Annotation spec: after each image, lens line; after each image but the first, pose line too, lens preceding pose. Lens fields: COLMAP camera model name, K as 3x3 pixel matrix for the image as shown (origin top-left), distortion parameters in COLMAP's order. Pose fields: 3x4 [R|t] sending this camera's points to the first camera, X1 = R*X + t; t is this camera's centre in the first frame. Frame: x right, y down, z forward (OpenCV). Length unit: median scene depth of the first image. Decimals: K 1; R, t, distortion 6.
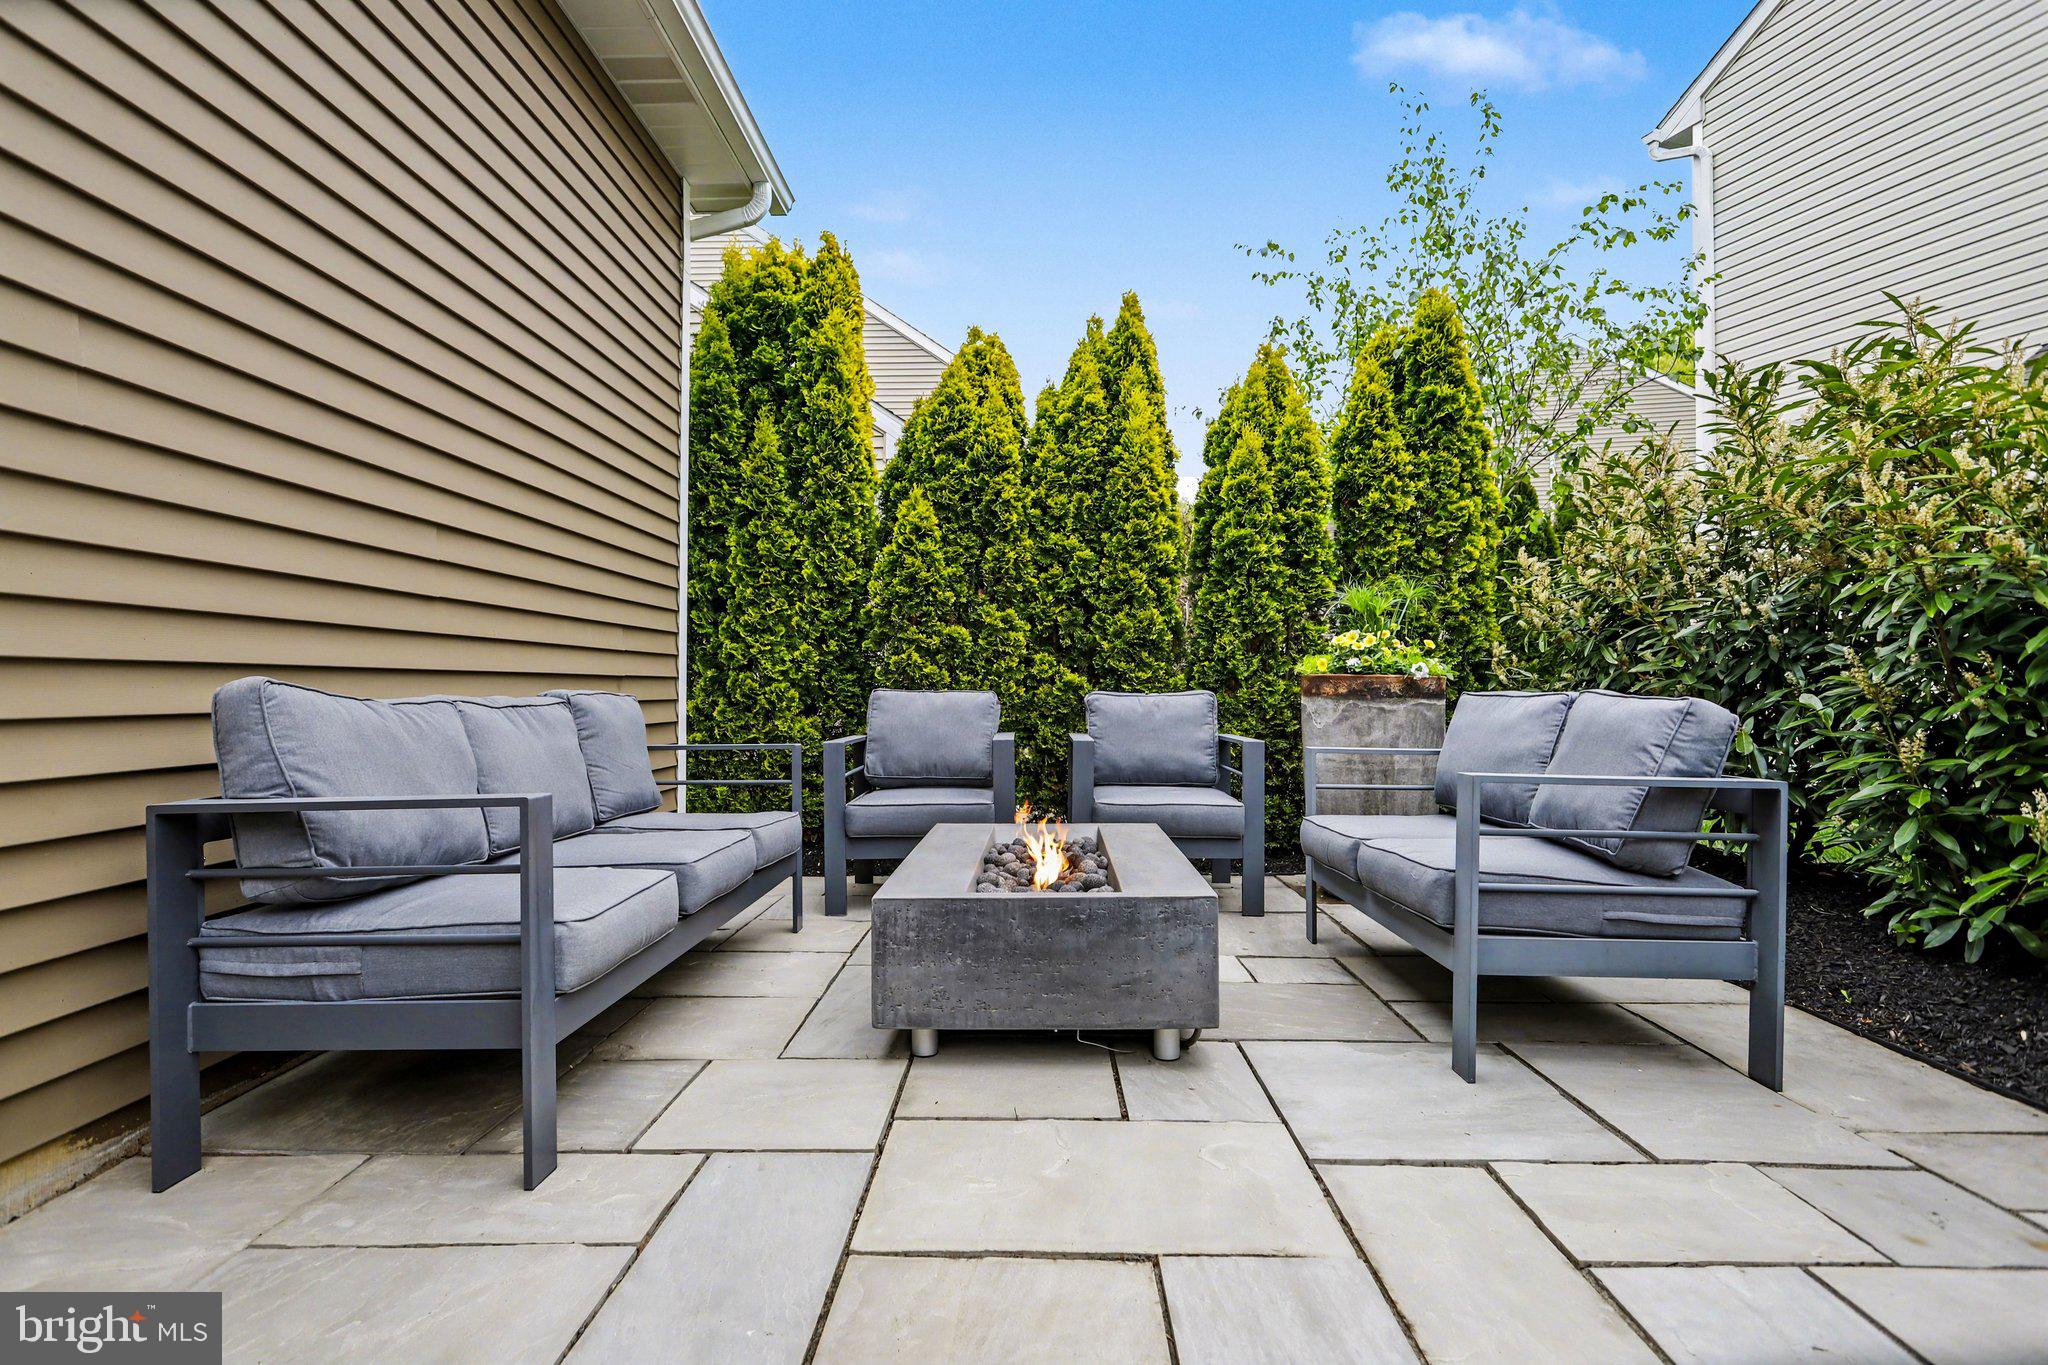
lens RADIAL K [[976.7, 0, 1016.6], [0, 976.7, 681.7], [0, 0, 1]] dist [-0.002319, -0.000020]
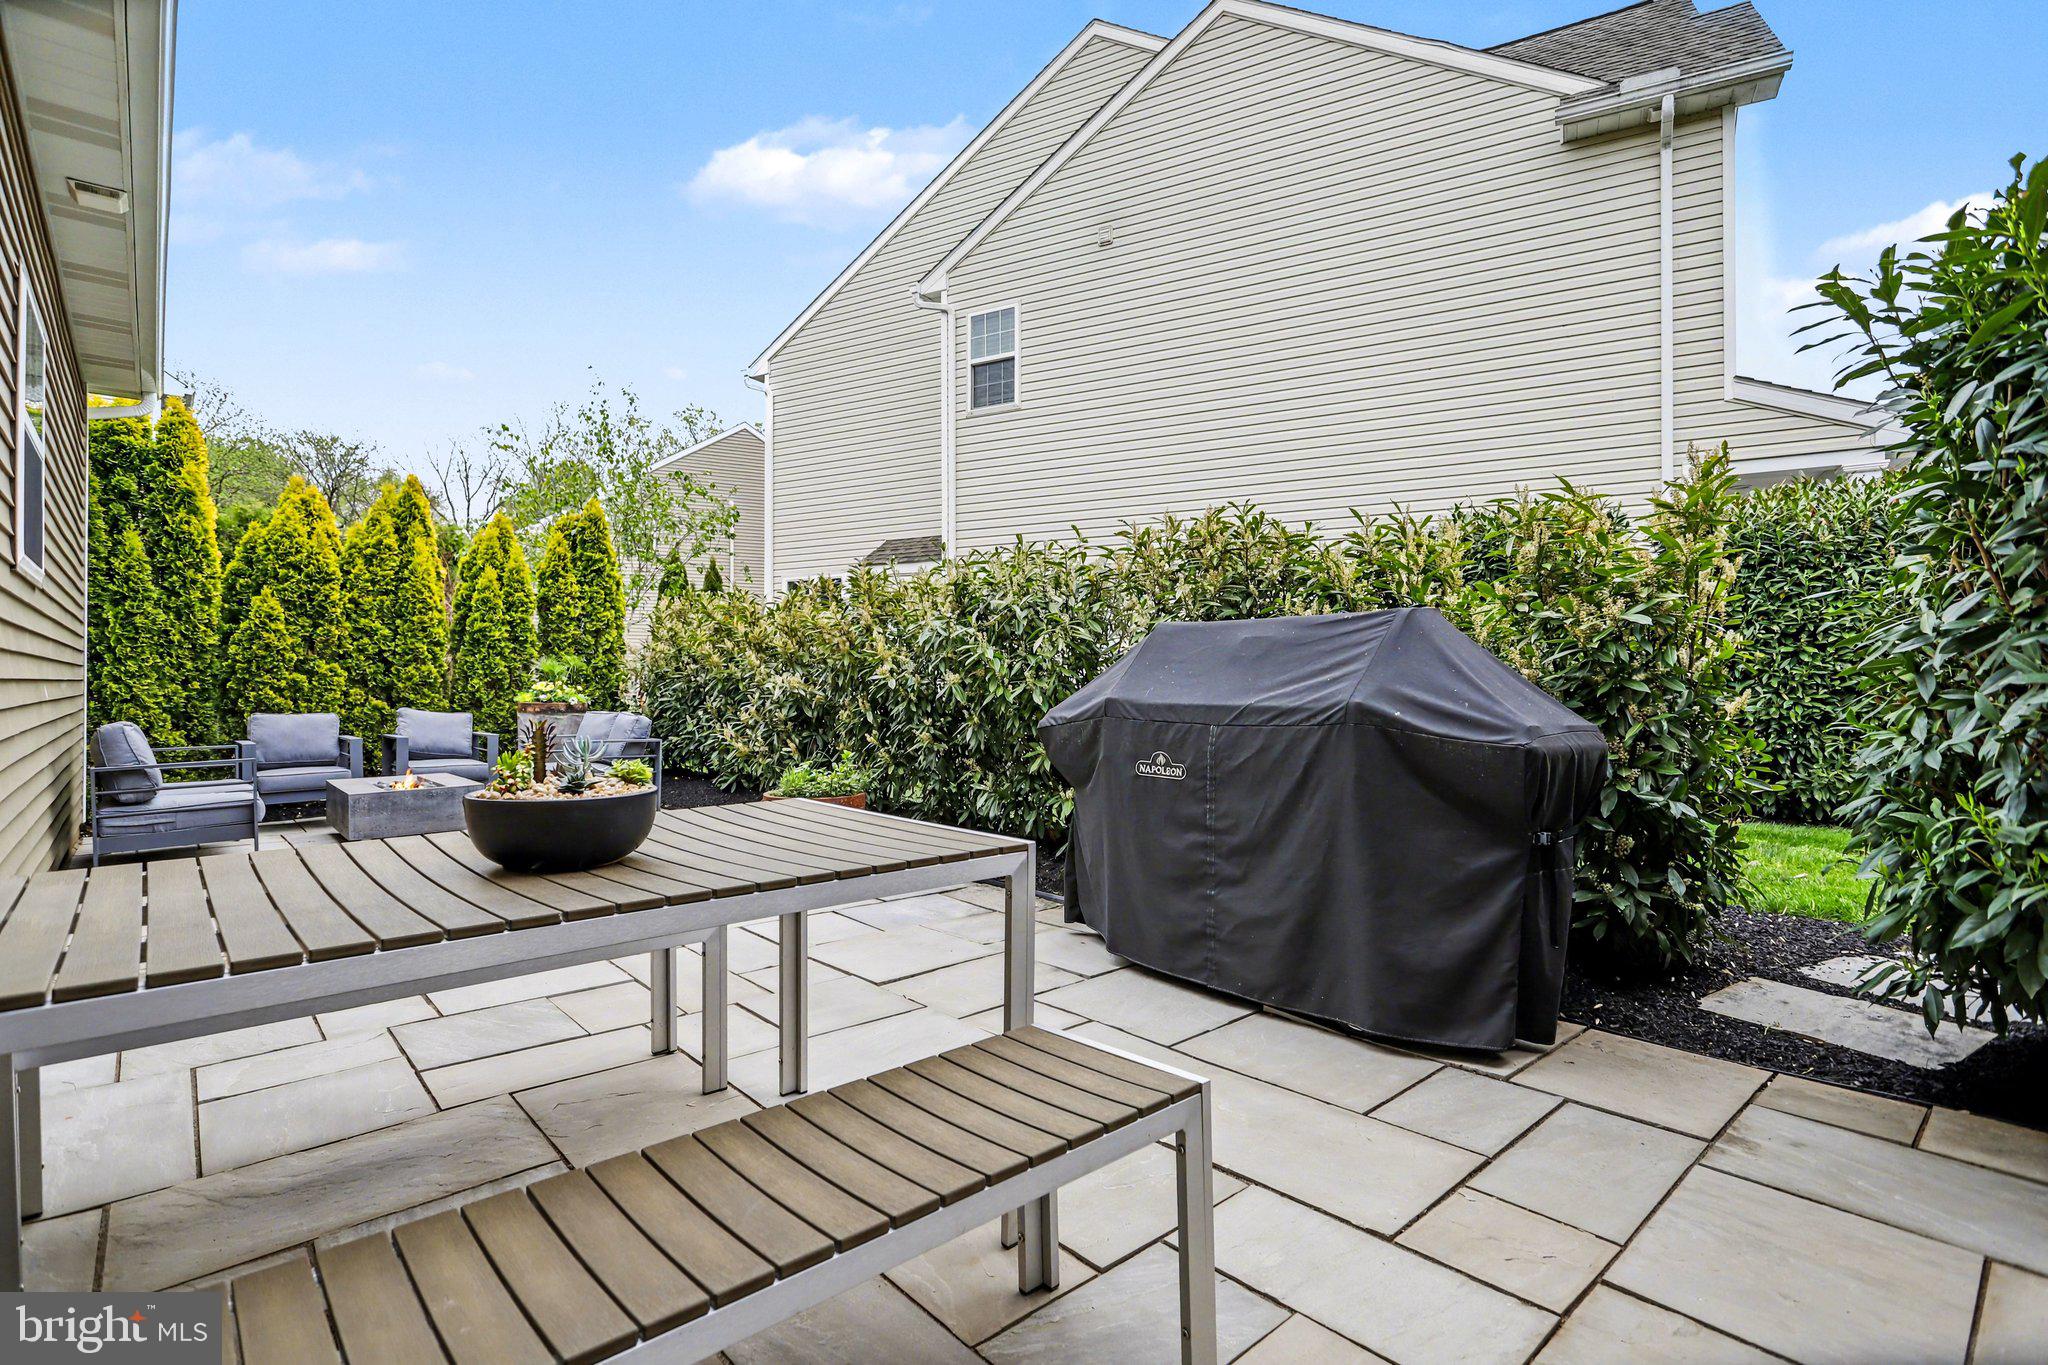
lens RADIAL K [[976.7, 0, 1013.9], [0, 976.7, 668.8], [0, 0, 1]] dist [-0.002319, -0.000020]
pose [[0.735138, 0.007200, 0.677880, -0.287163], [-0.002942, 0.999968, -0.007430, -0.055719], [-0.677911, 0.003467, 0.735135, -1.049313]]
